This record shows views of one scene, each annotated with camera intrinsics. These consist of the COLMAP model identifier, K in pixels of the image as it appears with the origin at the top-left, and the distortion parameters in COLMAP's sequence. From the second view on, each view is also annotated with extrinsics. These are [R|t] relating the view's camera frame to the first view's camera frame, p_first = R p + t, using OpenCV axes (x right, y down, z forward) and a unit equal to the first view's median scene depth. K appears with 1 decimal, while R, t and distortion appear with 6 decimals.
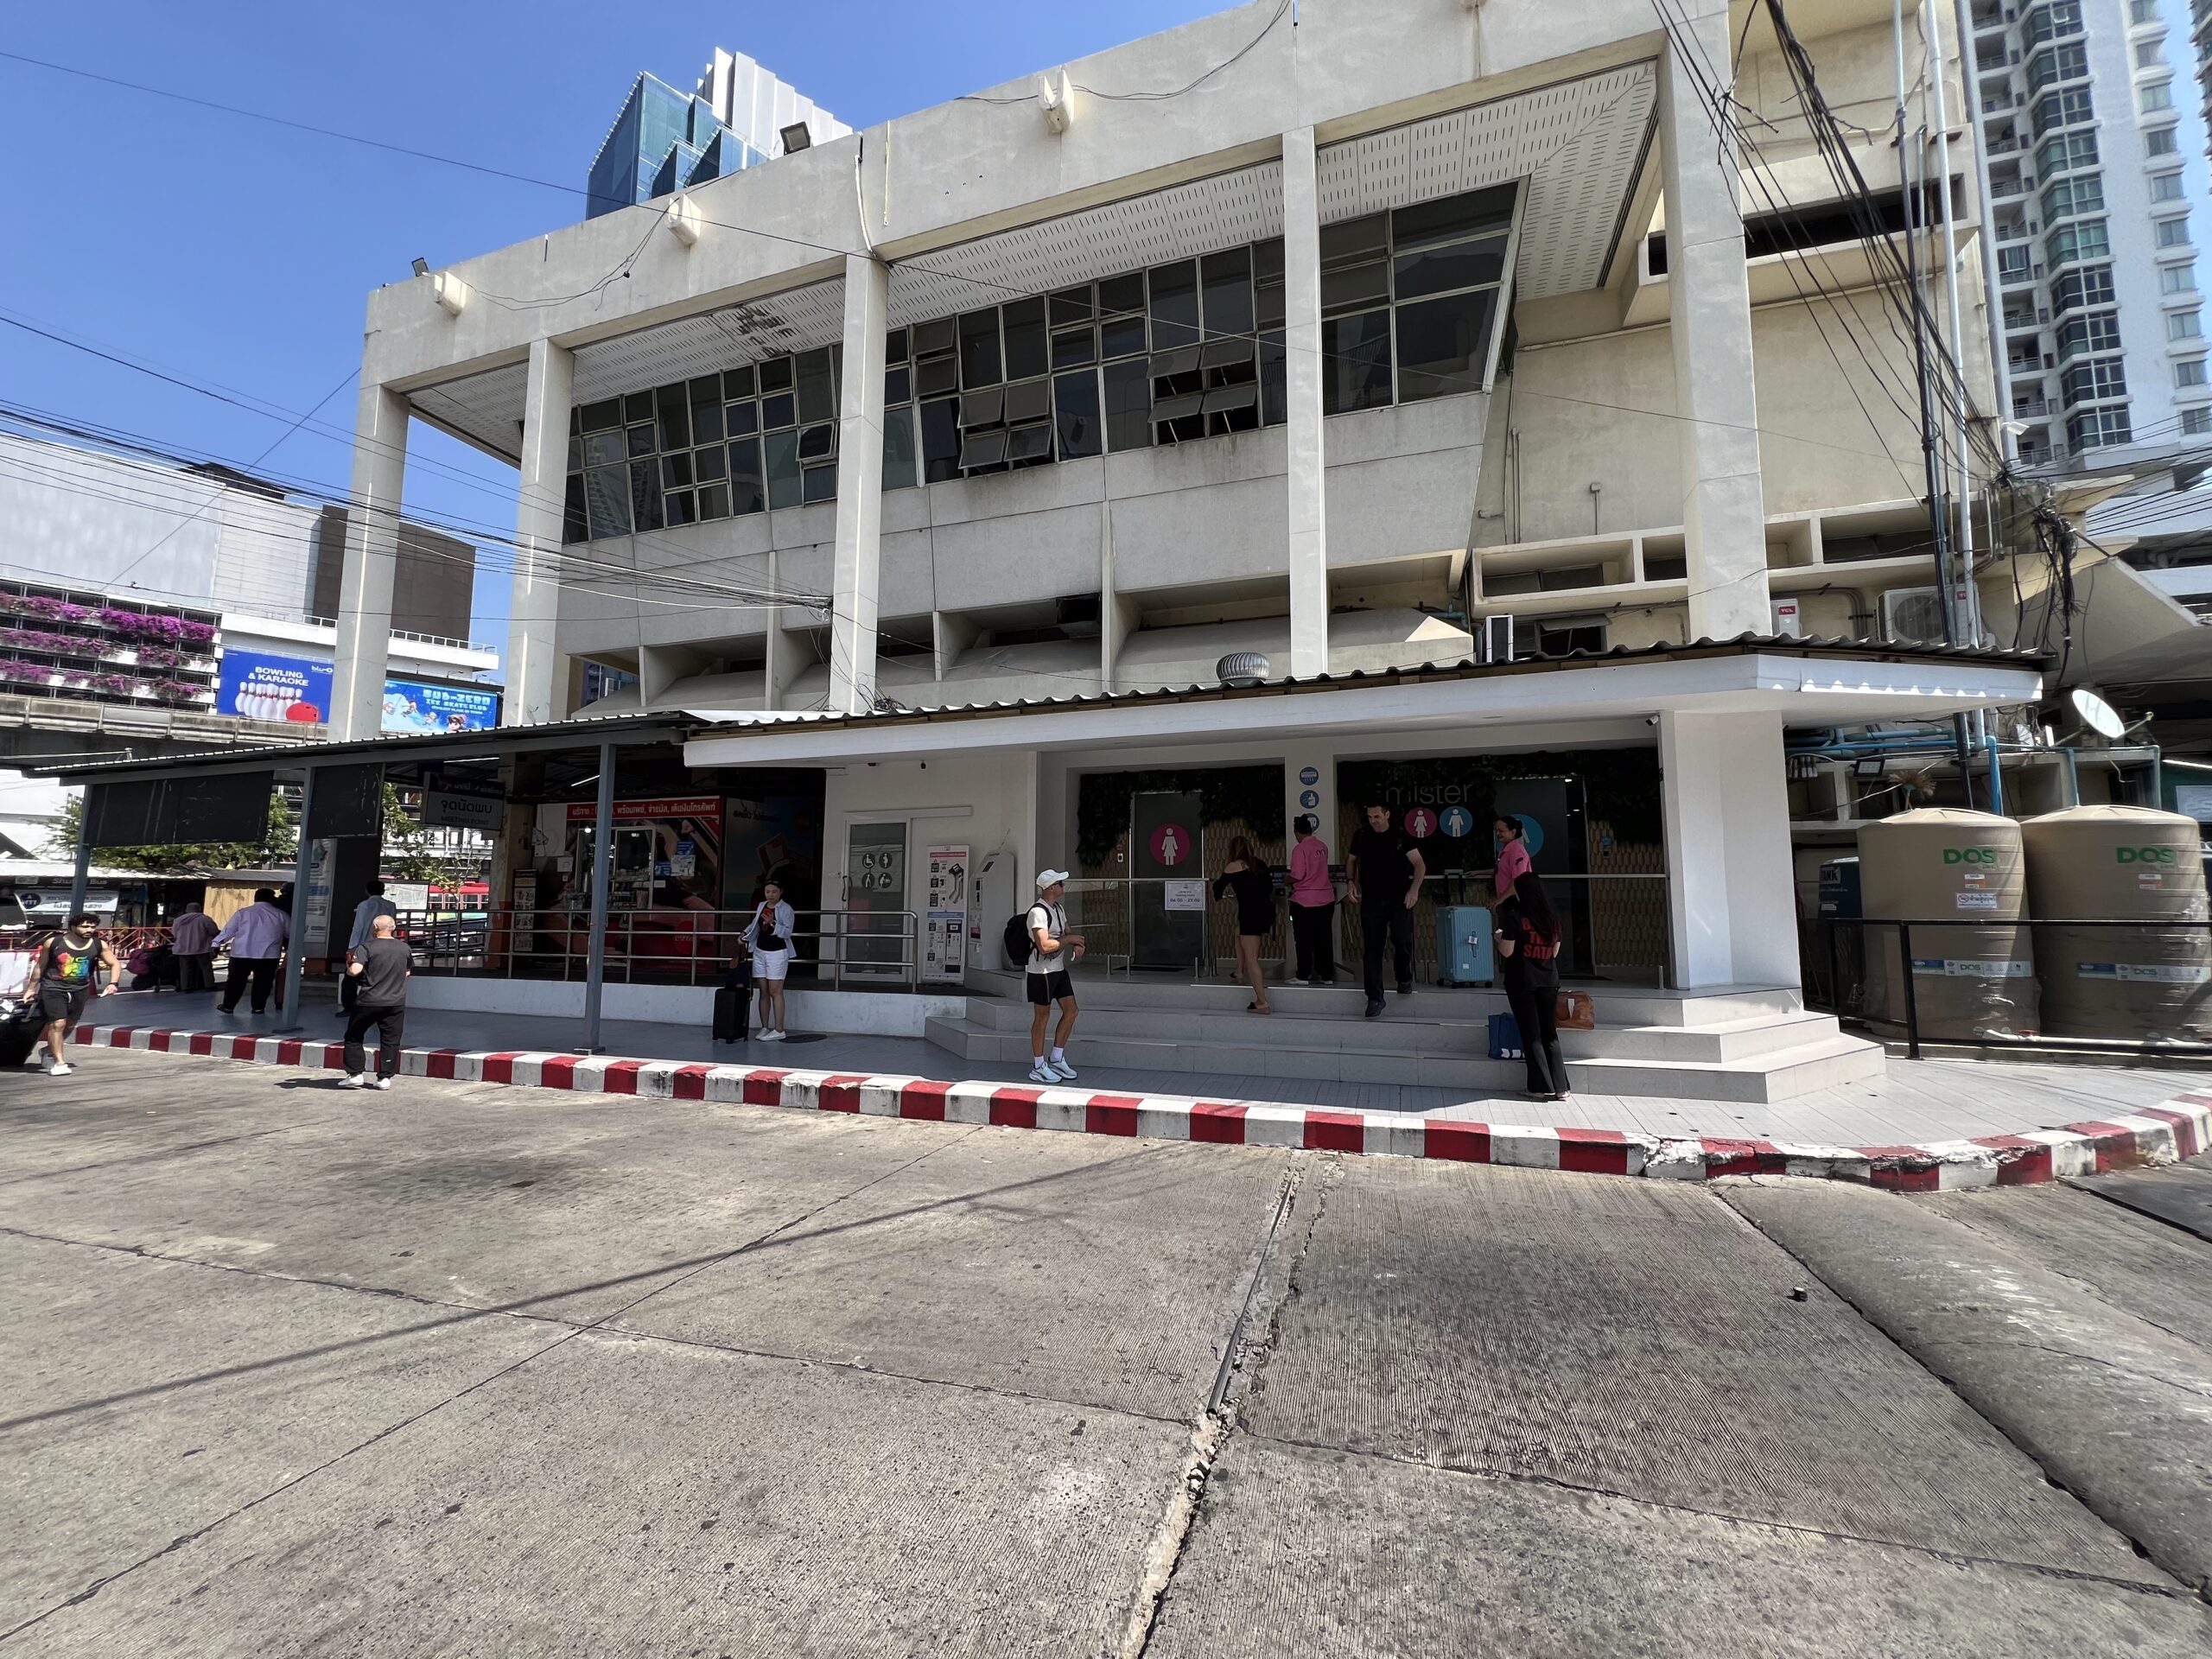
lens RADIAL K [[879.5, 0, 1094.7], [0, 879.5, 827.4], [0, 0, 1]] dist [-0.002404, -0.000595]
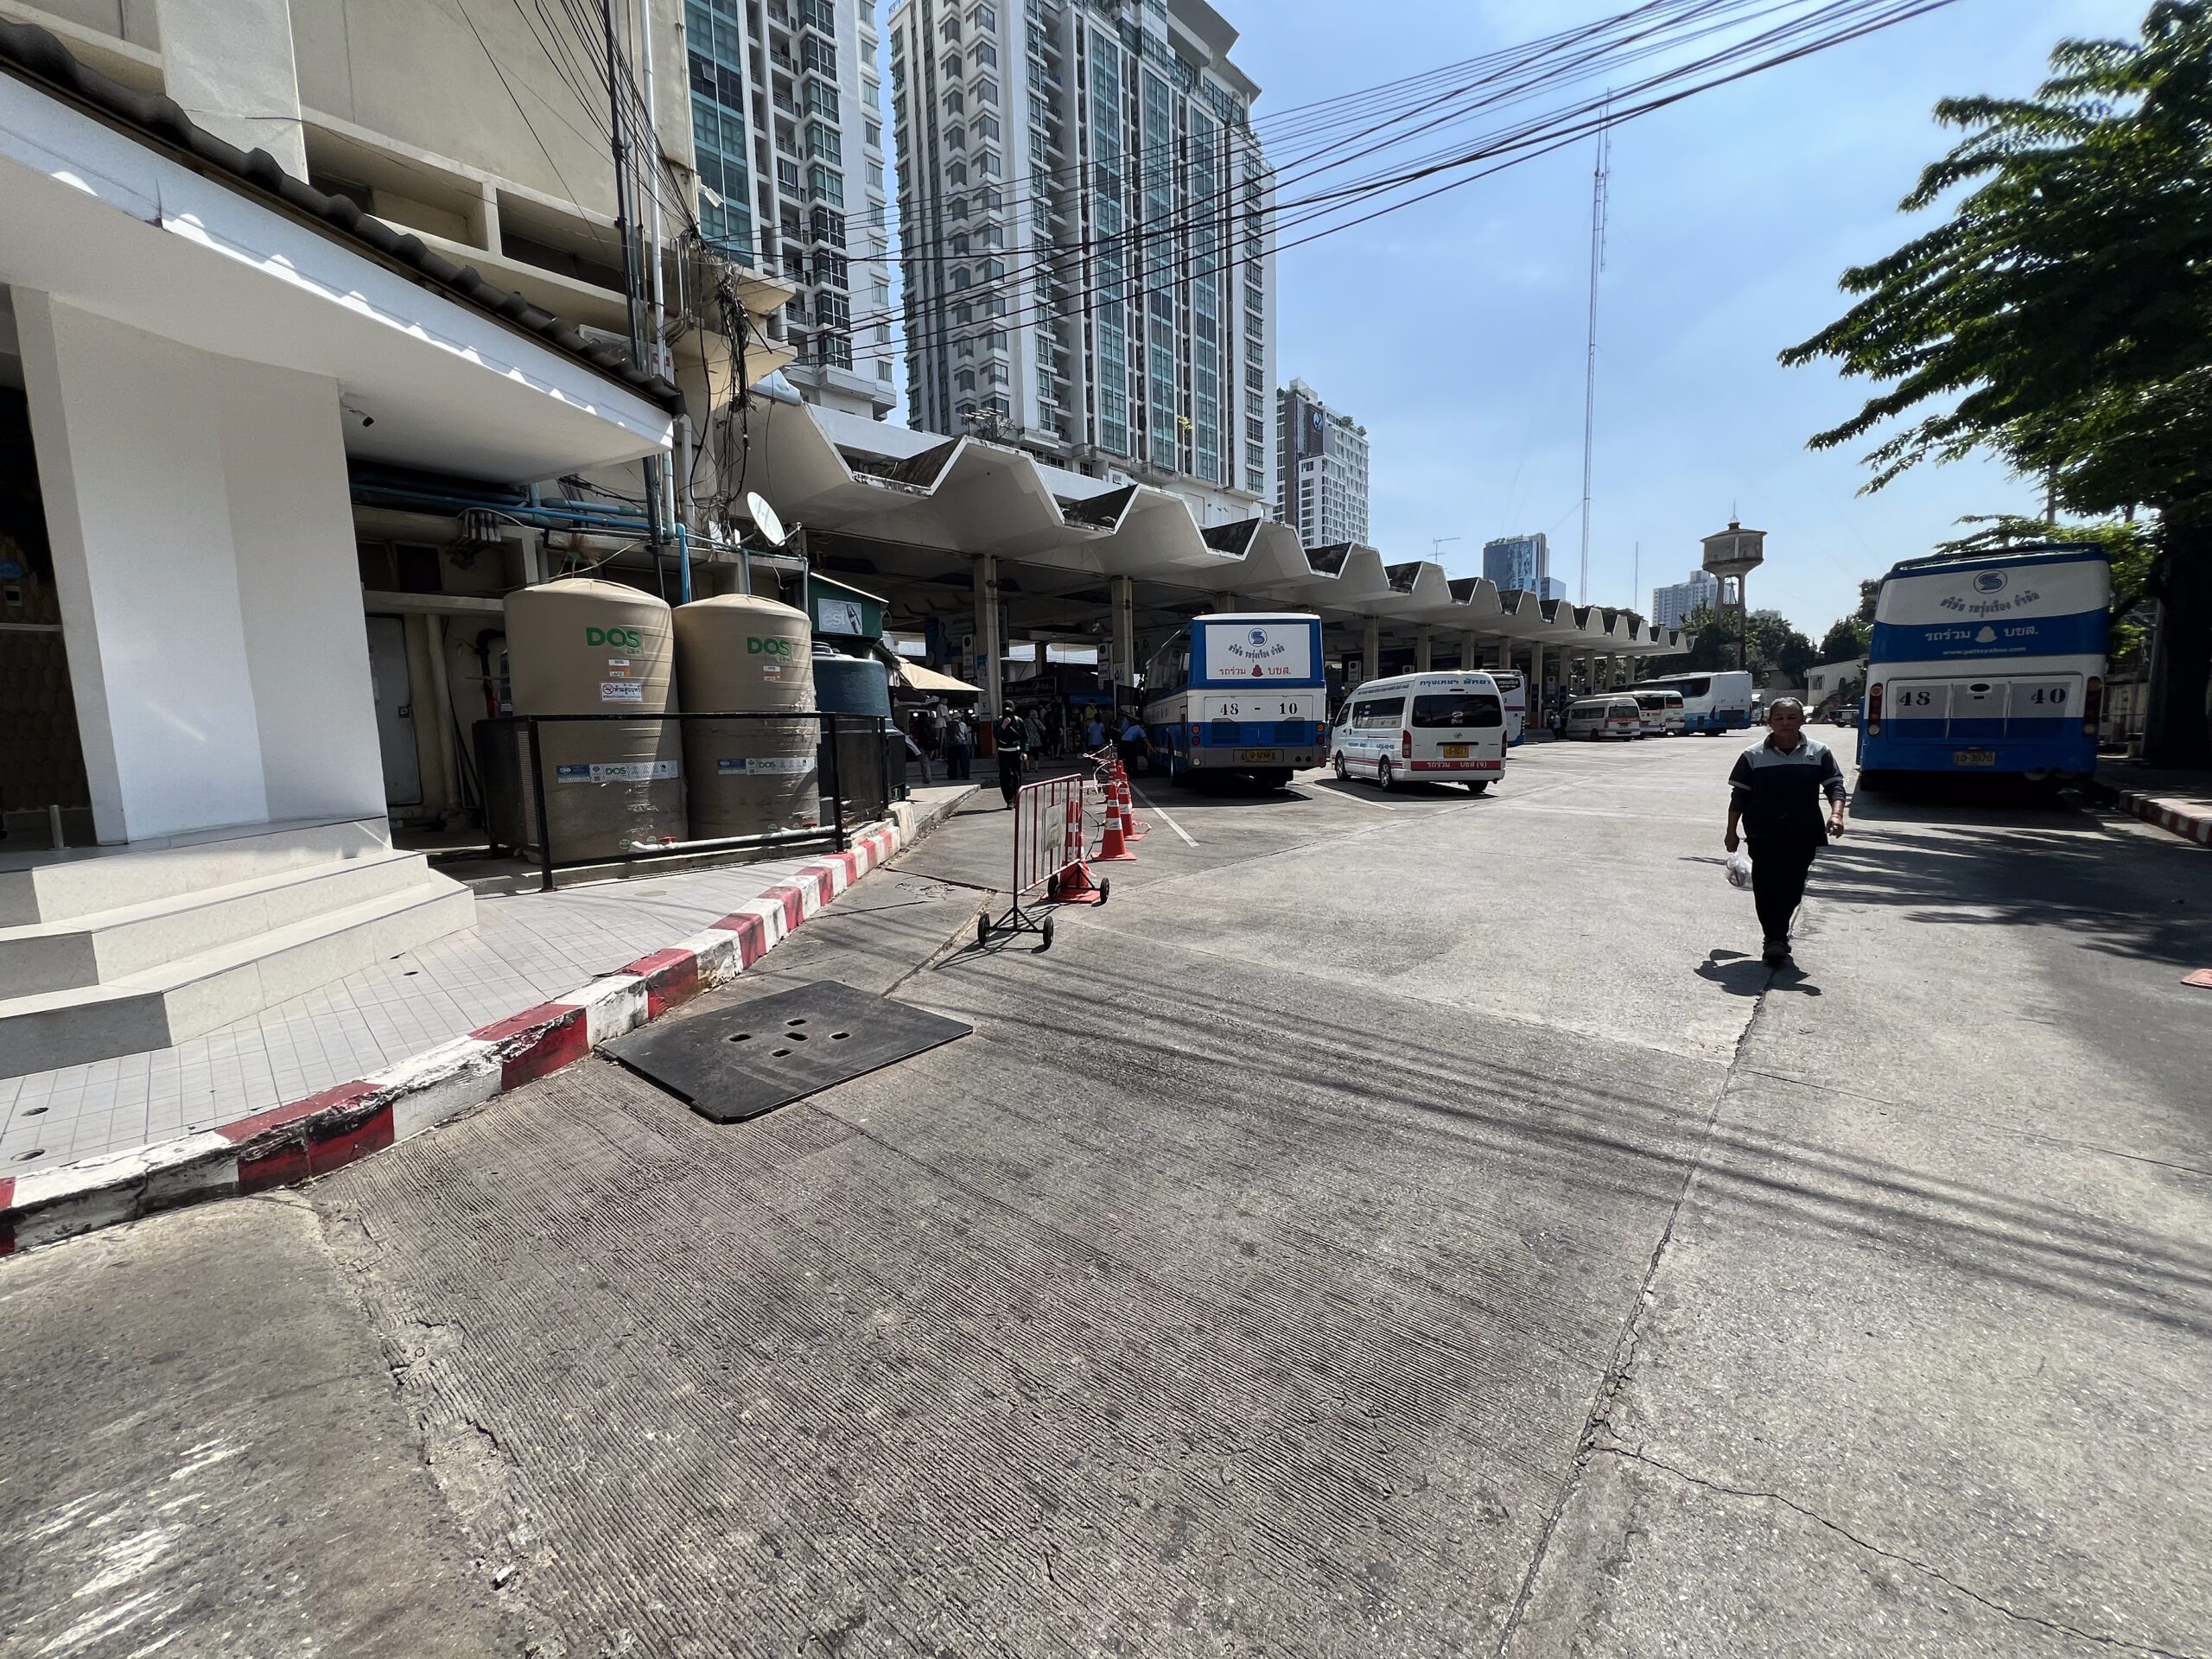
lens RADIAL K [[879.5, 0, 1105.9], [0, 879.5, 827.2], [0, 0, 1]] dist [-0.002404, -0.000595]
pose [[0.415750, -0.119115, 0.901645, 0.429561], [-0.059288, 0.985728, 0.157561, 0.052027], [-0.907544, -0.118963, 0.402755, 0.227468]]
